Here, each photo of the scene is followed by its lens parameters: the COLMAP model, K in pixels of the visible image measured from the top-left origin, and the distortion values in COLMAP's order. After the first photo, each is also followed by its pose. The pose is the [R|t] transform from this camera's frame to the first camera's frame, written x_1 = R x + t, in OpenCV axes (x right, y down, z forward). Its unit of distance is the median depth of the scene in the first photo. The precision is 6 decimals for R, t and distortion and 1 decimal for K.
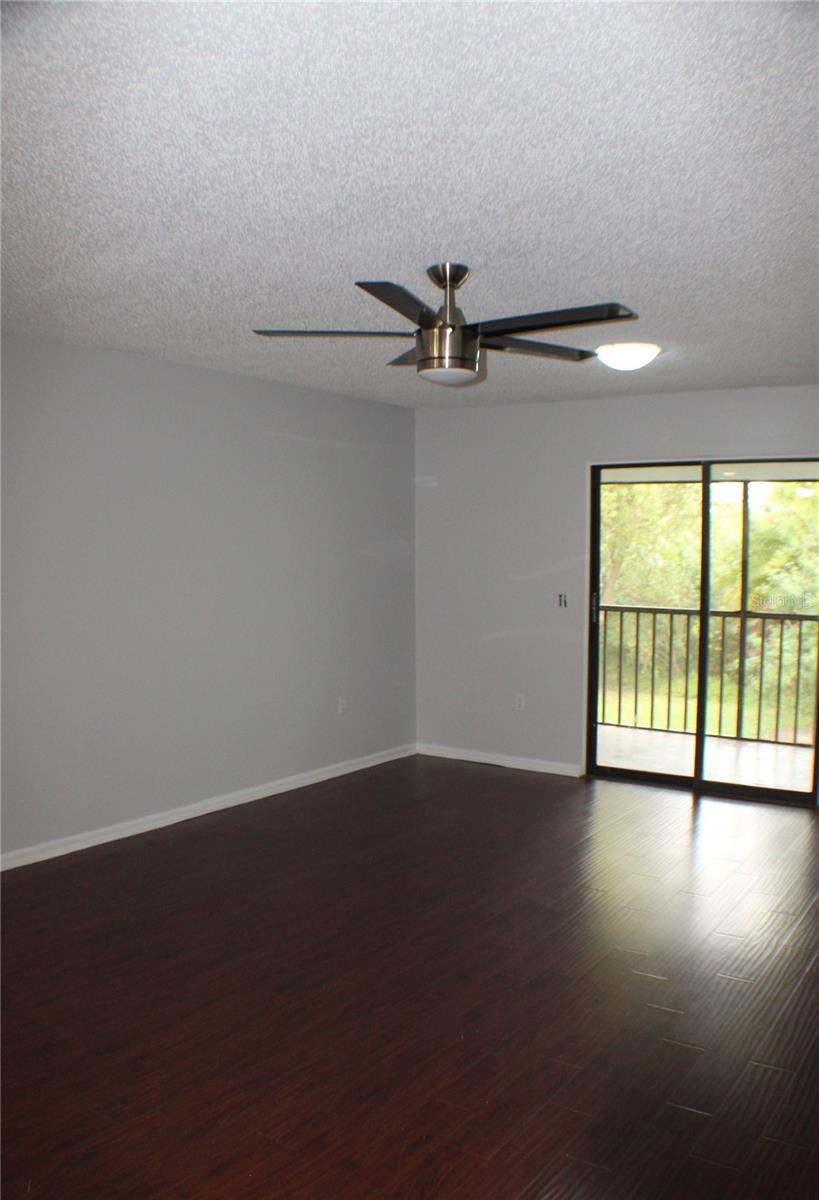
lens RADIAL K [[902.0, 0, 492.3], [0, 902.0, 630.8], [0, 0, 1]] dist [-0.166318, 0.014273]
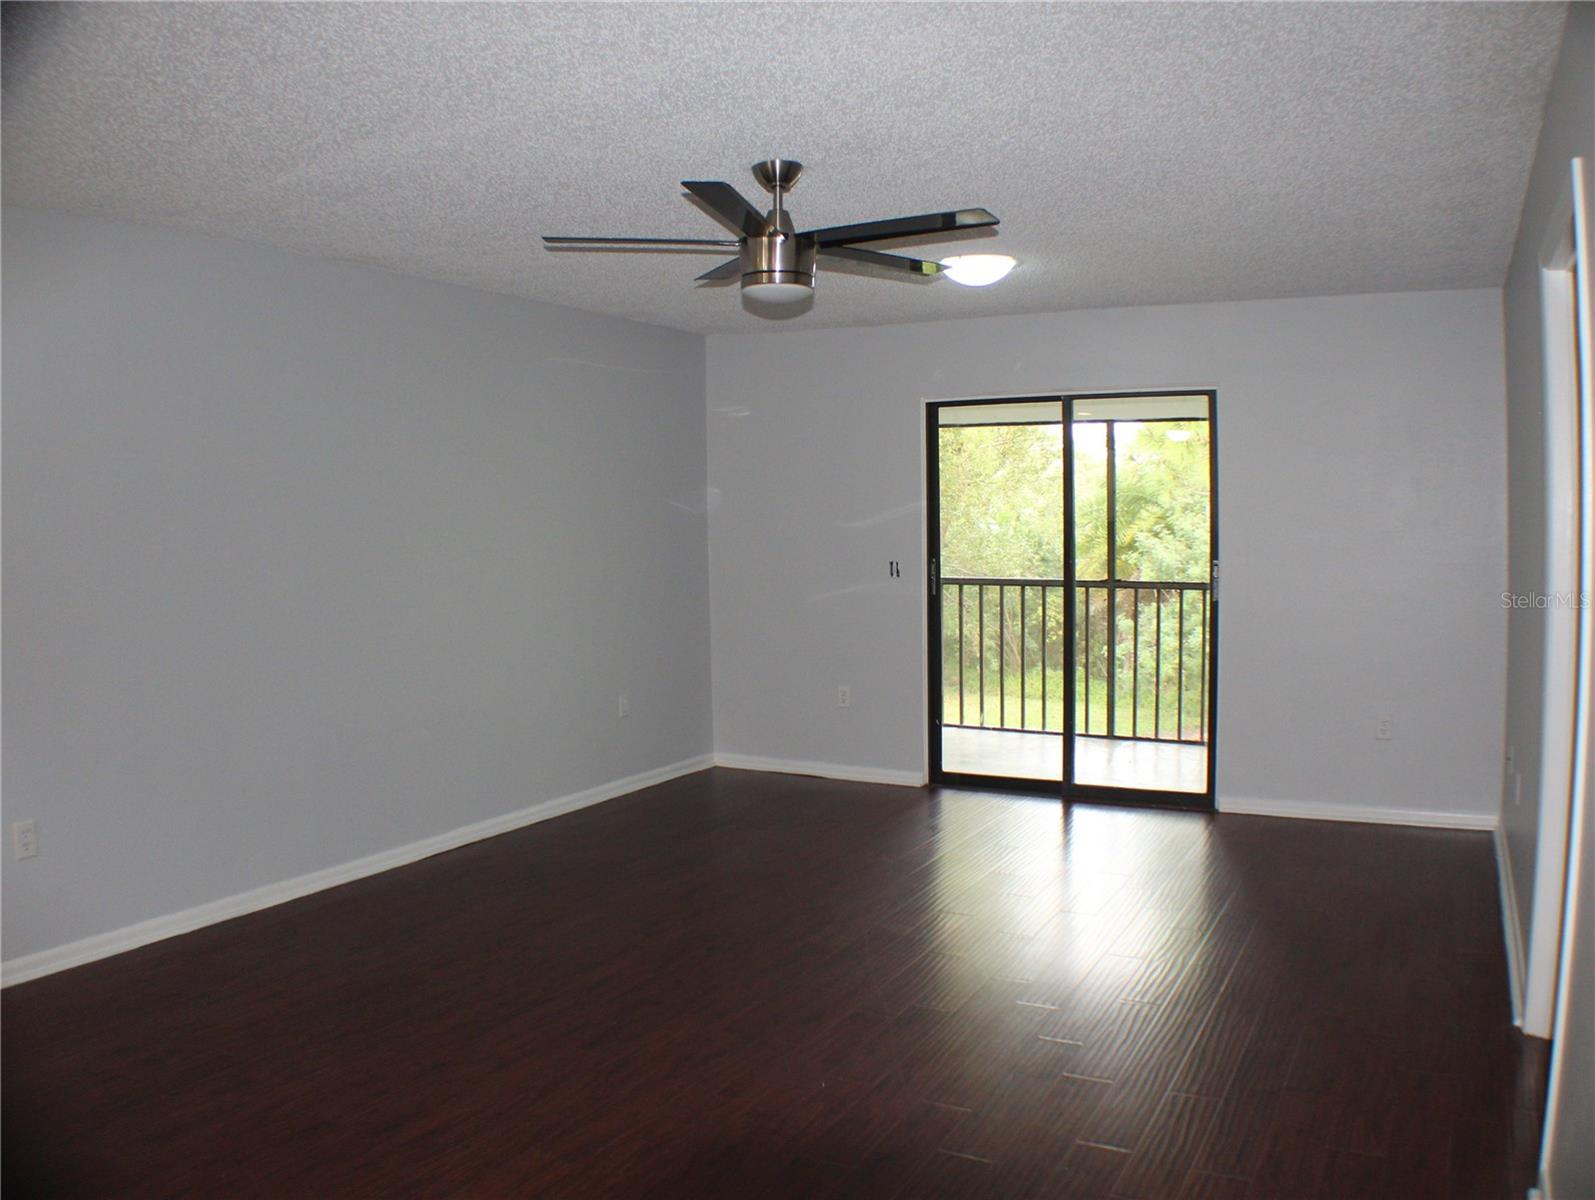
lens RADIAL K [[1264.9, 0, 797.5], [0, 1264.9, 600.0], [0, 0, 1]] dist [-0.187077, -0.011252]
pose [[0.996662, -0.019462, 0.079290, -0.133622], [0.022994, 0.998772, -0.043881, 0.055856], [-0.078338, 0.045558, 0.995885, -0.164721]]
